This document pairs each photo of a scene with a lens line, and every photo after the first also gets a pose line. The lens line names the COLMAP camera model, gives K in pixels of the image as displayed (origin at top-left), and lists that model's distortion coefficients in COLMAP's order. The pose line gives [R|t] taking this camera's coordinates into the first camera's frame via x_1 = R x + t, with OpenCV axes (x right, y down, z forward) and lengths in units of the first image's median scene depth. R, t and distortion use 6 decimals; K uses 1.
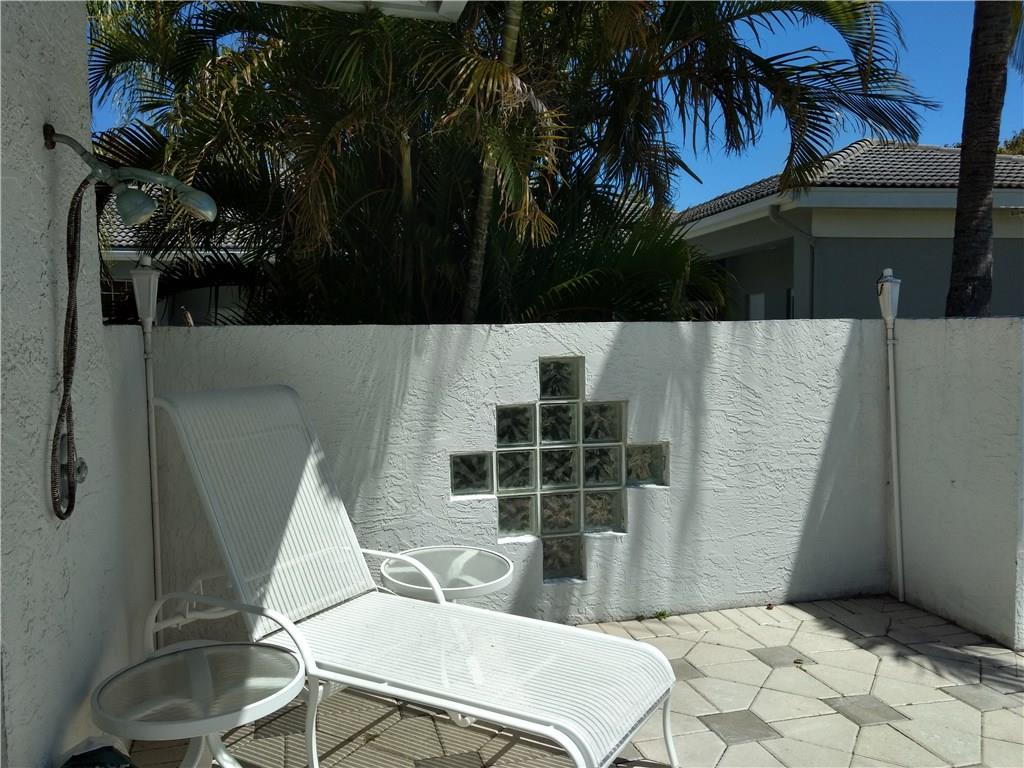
lens RADIAL K [[806.2, 0, 512.0], [0, 806.2, 384.0], [0, 0, 1]] dist [0.027676, -0.000222]
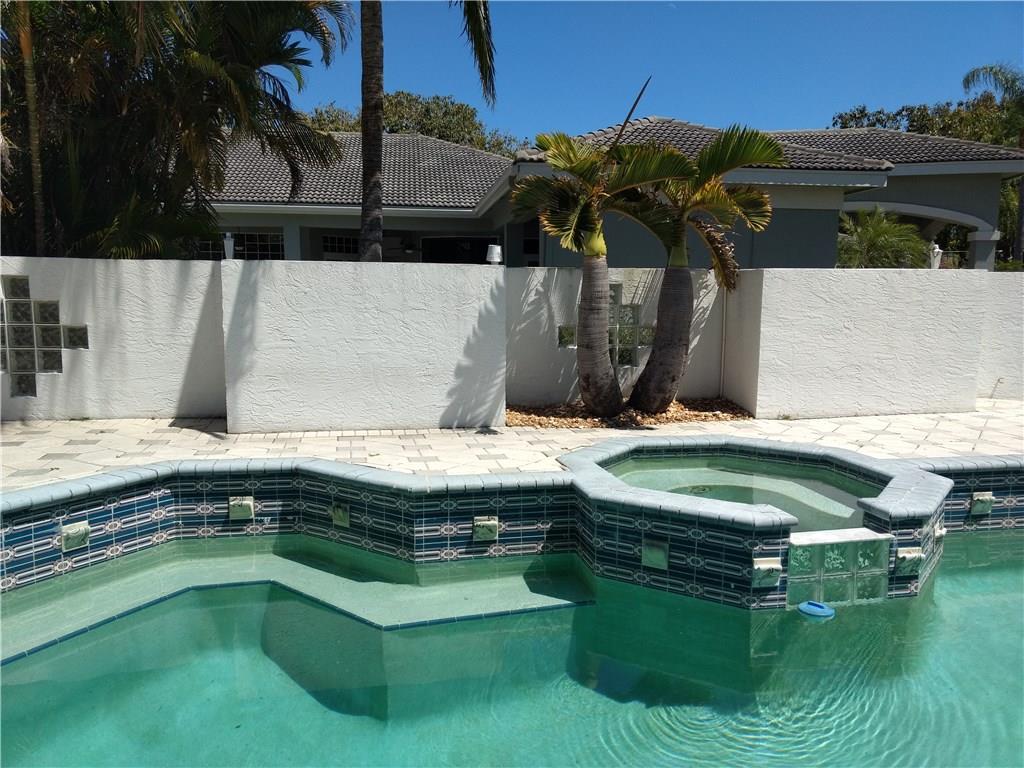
lens RADIAL K [[801.1, 0, 512.0], [0, 801.1, 384.0], [0, 0, 1]] dist [0.029721, 0.010952]
pose [[0.998138, 0.031654, -0.052132, 1.179715], [-0.028363, 0.997629, 0.062713, 0.059609], [0.053993, -0.061117, 0.996669, -0.733631]]
